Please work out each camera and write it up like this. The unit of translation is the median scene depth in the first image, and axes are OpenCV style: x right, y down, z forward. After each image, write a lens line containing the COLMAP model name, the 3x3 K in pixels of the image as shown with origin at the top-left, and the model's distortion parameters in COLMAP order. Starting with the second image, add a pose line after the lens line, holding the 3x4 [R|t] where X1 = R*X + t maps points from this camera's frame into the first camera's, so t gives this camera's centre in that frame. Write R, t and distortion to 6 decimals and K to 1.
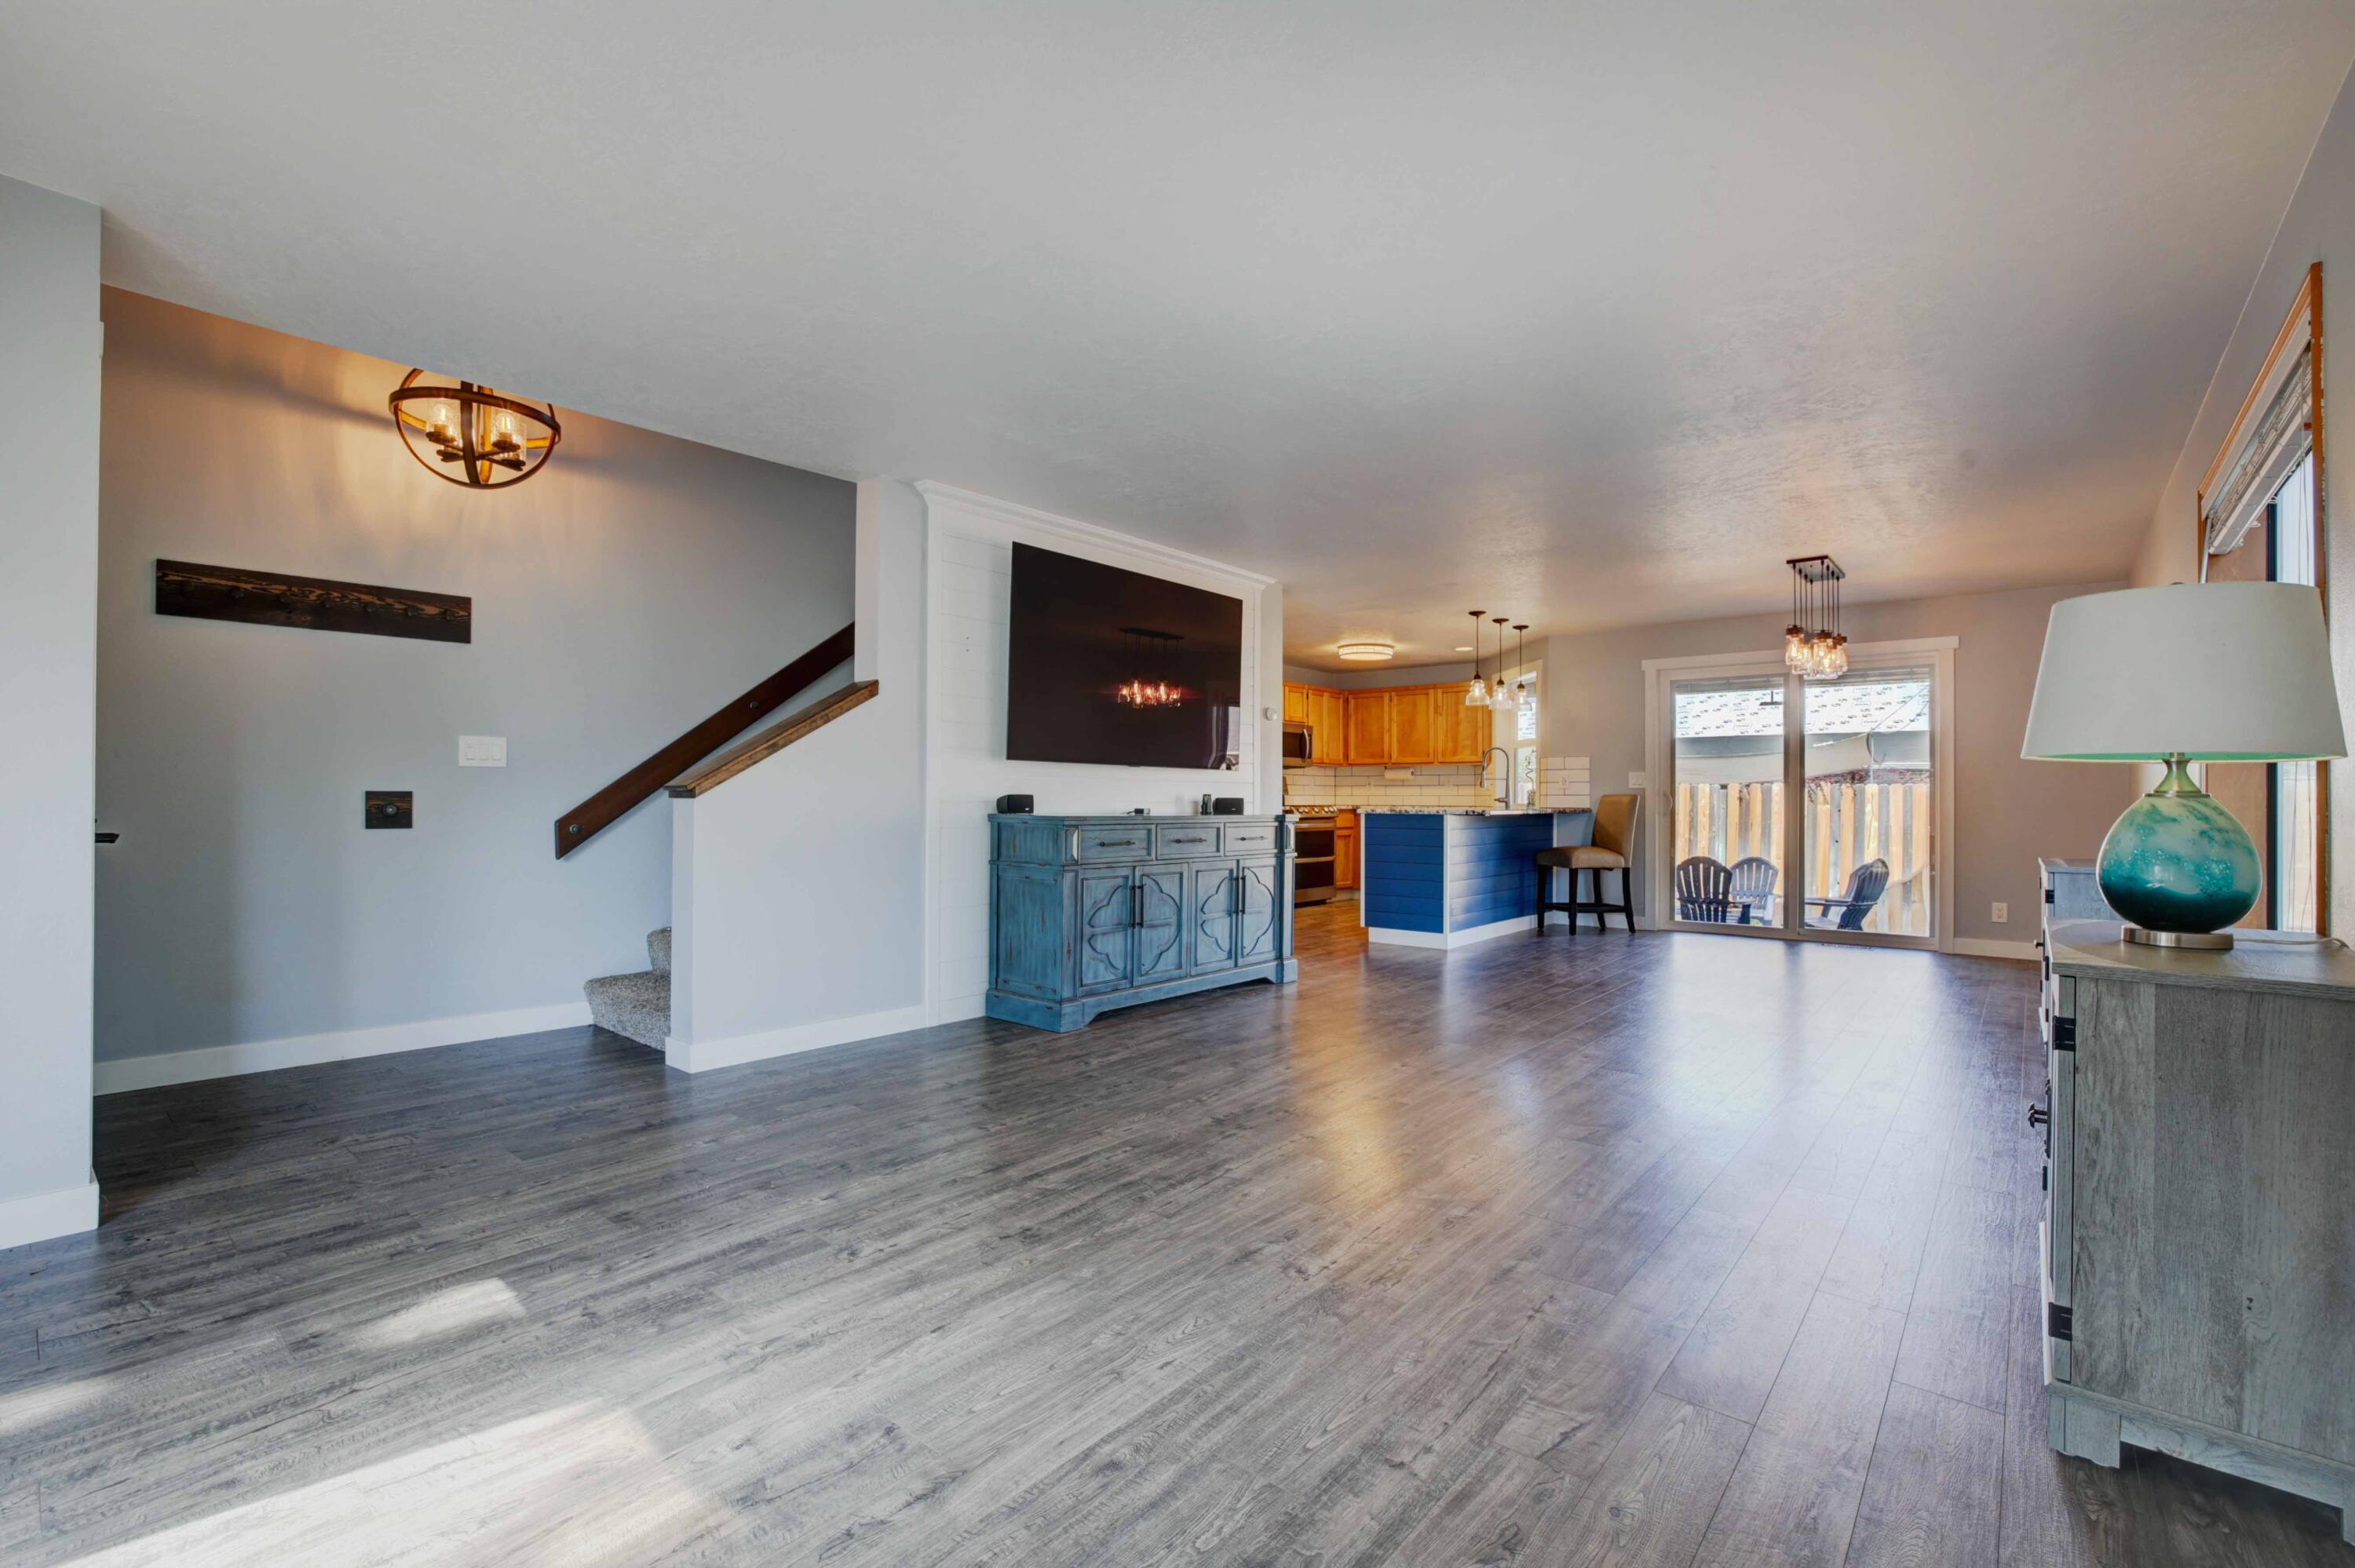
lens RADIAL K [[1037.5, 0, 1231.0], [0, 1037.5, 794.3], [0, 0, 1]] dist [0.000866, 0.000311]
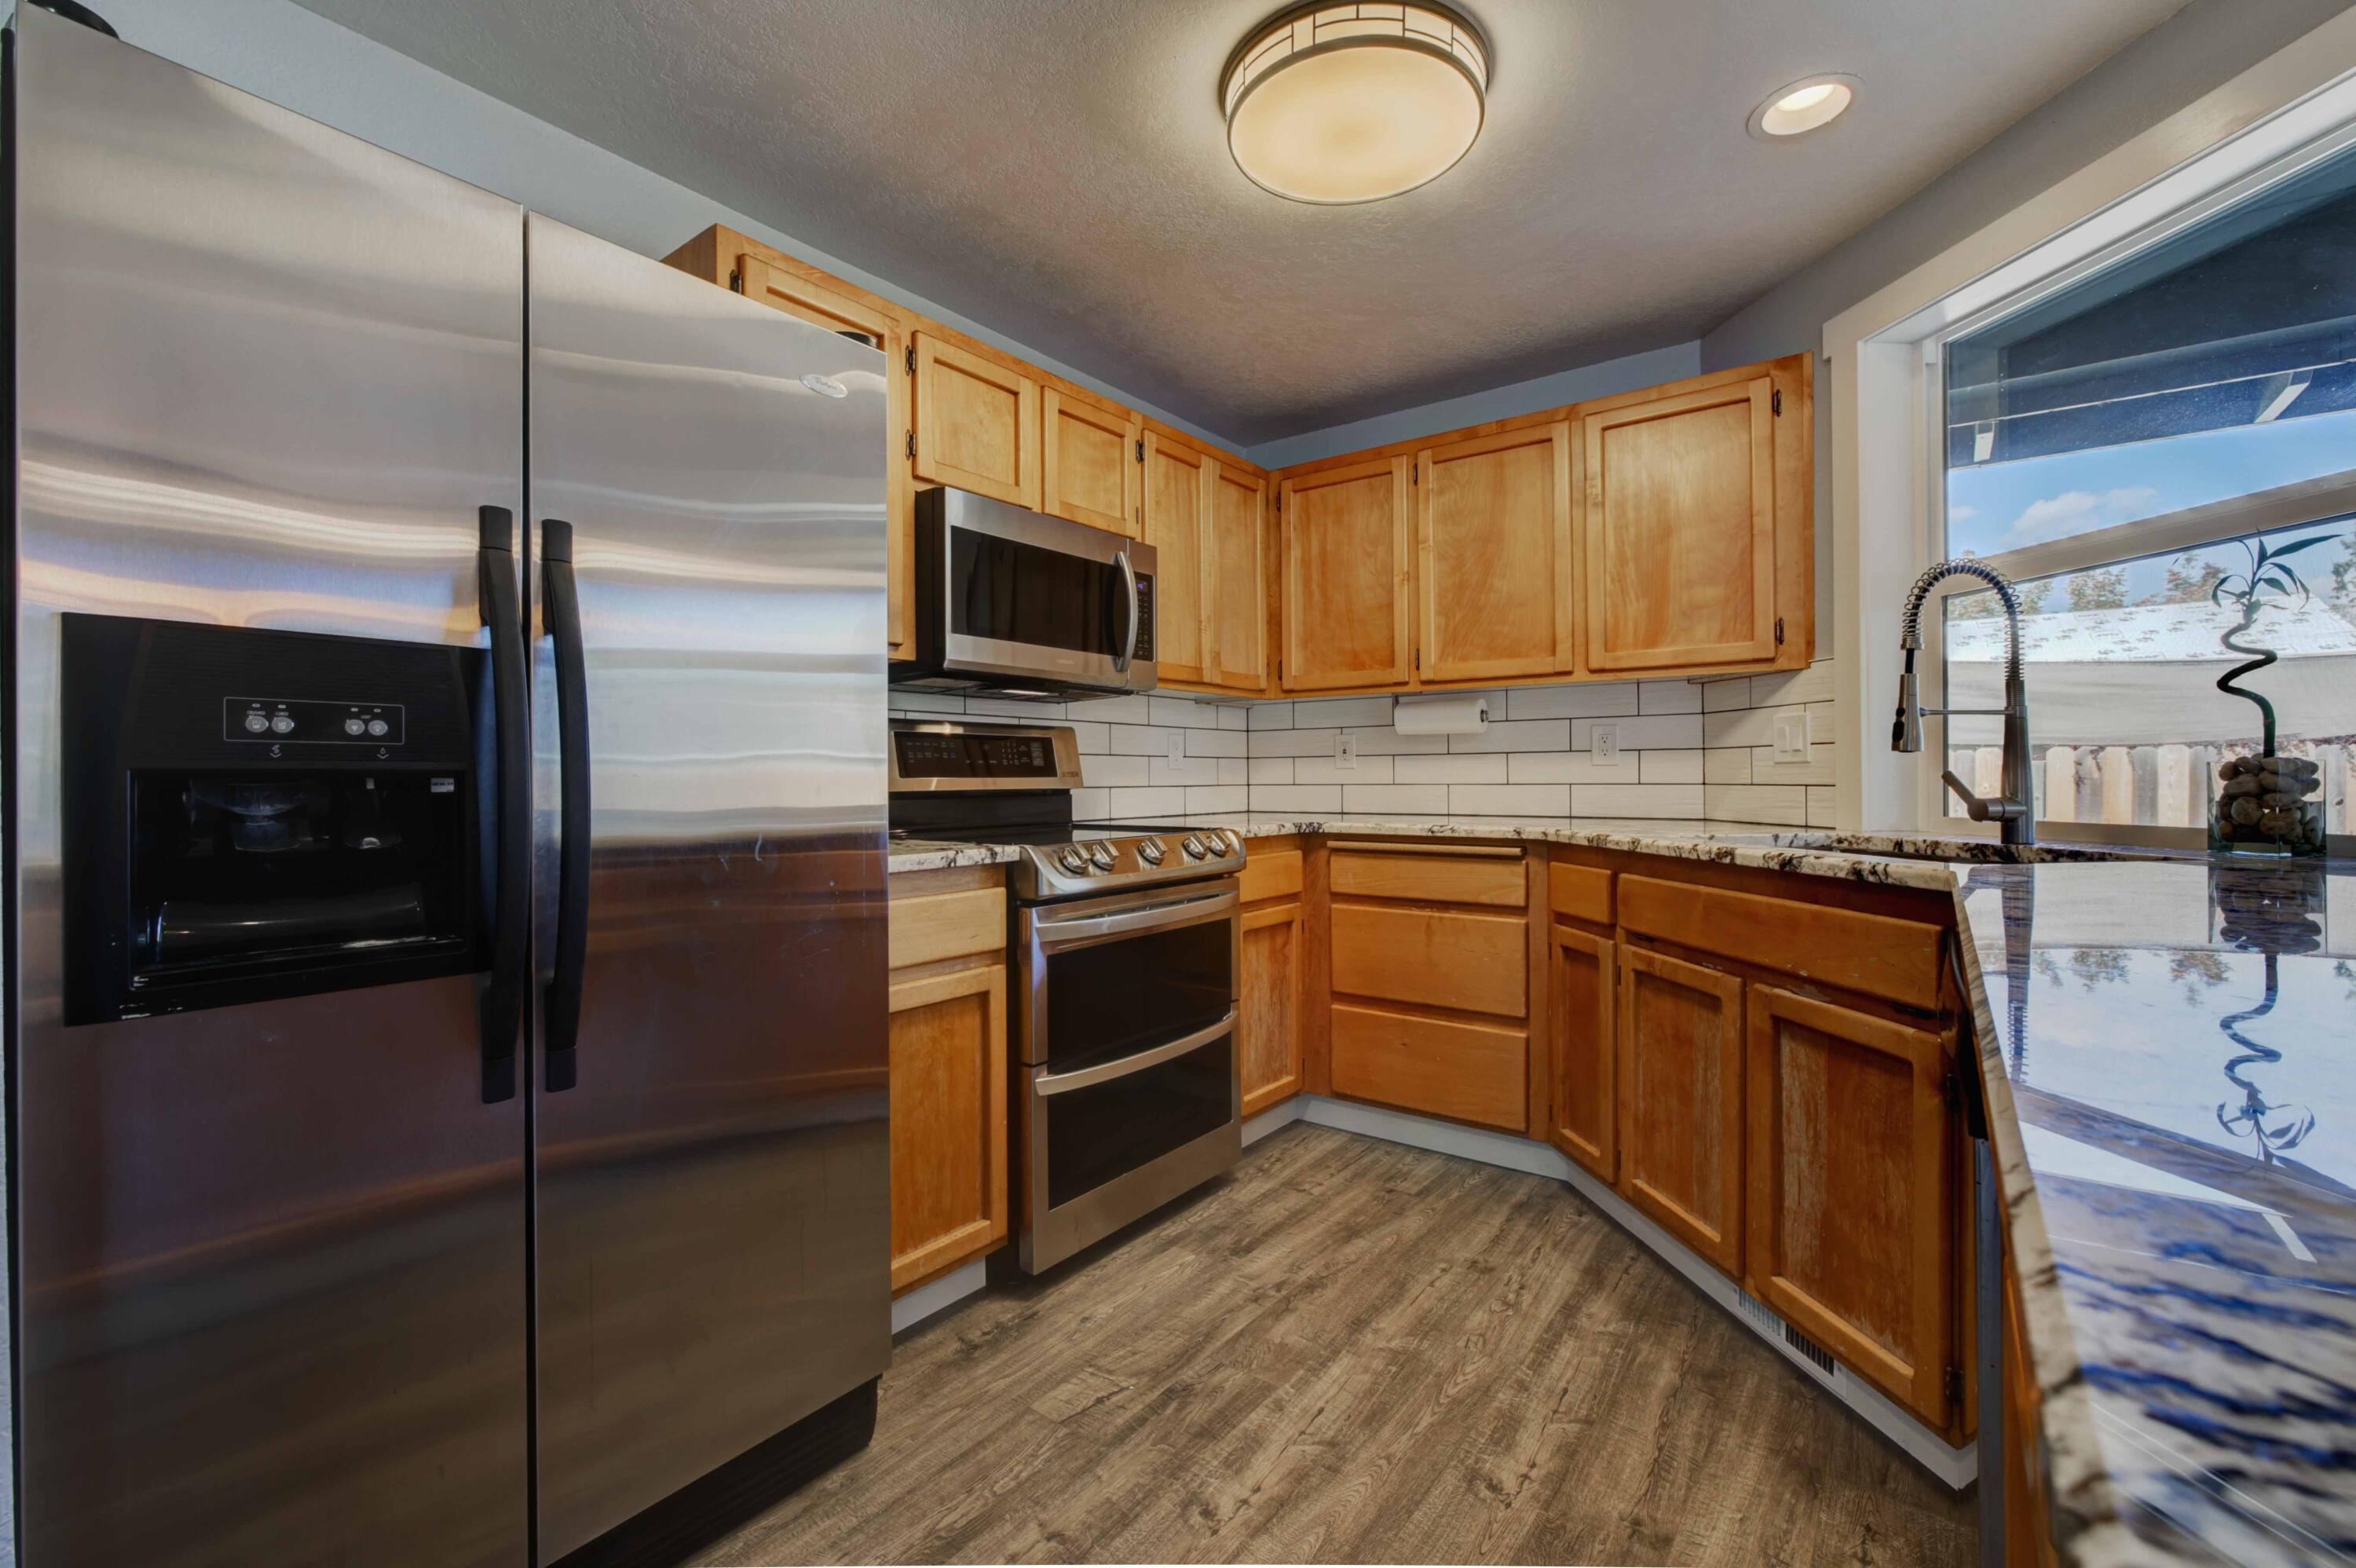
lens RADIAL K [[996.2, 0, 1185.5], [0, 996.2, 775.5], [0, 0, 1]] dist [-0.001583, 0.000559]
pose [[0.999910, -0.010443, 0.008365, 0.081607], [0.010427, 0.999944, 0.001986, -0.003173], [-0.008385, -0.001899, 0.999963, 0.704680]]
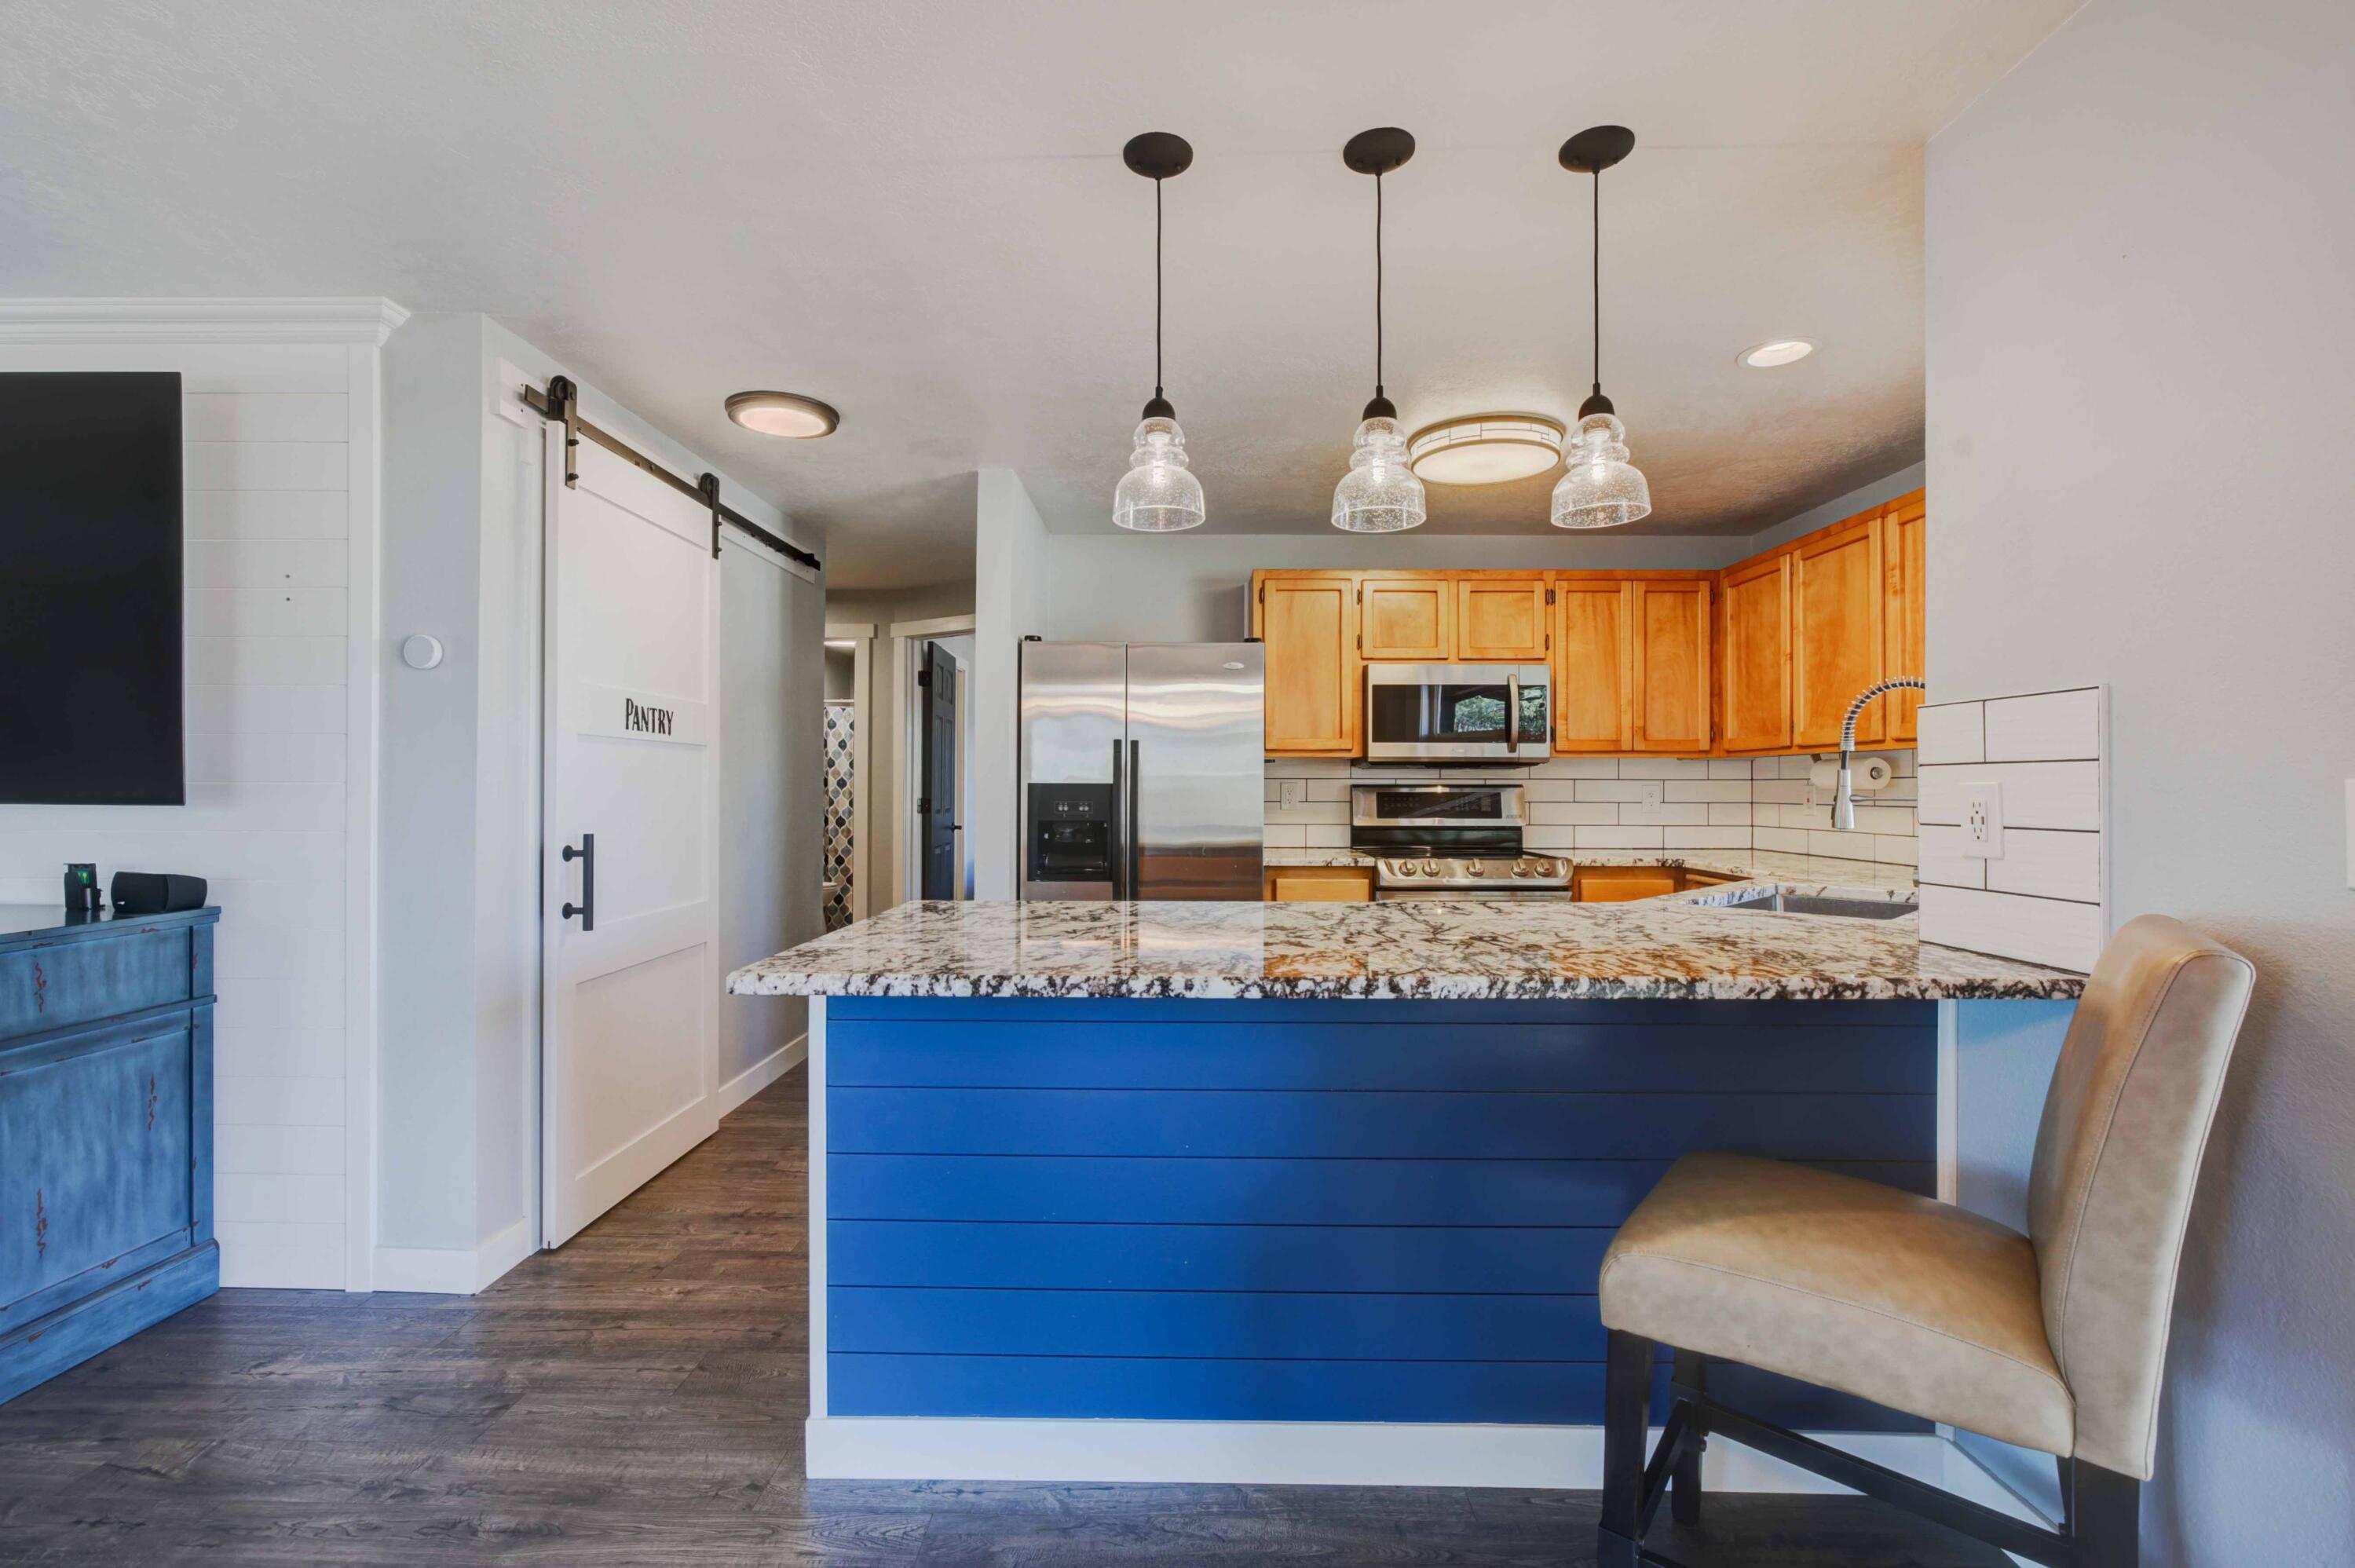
lens RADIAL K [[1017.5, 0, 1175.2], [0, 1017.5, 782.4], [0, 0, 1]] dist [-0.015133, 0.005480]
pose [[0.596900, -0.006368, -0.802290, 0.312415], [0.002891, 0.999979, -0.005786, -0.015782], [0.802310, 0.001134, 0.596906, 0.613432]]
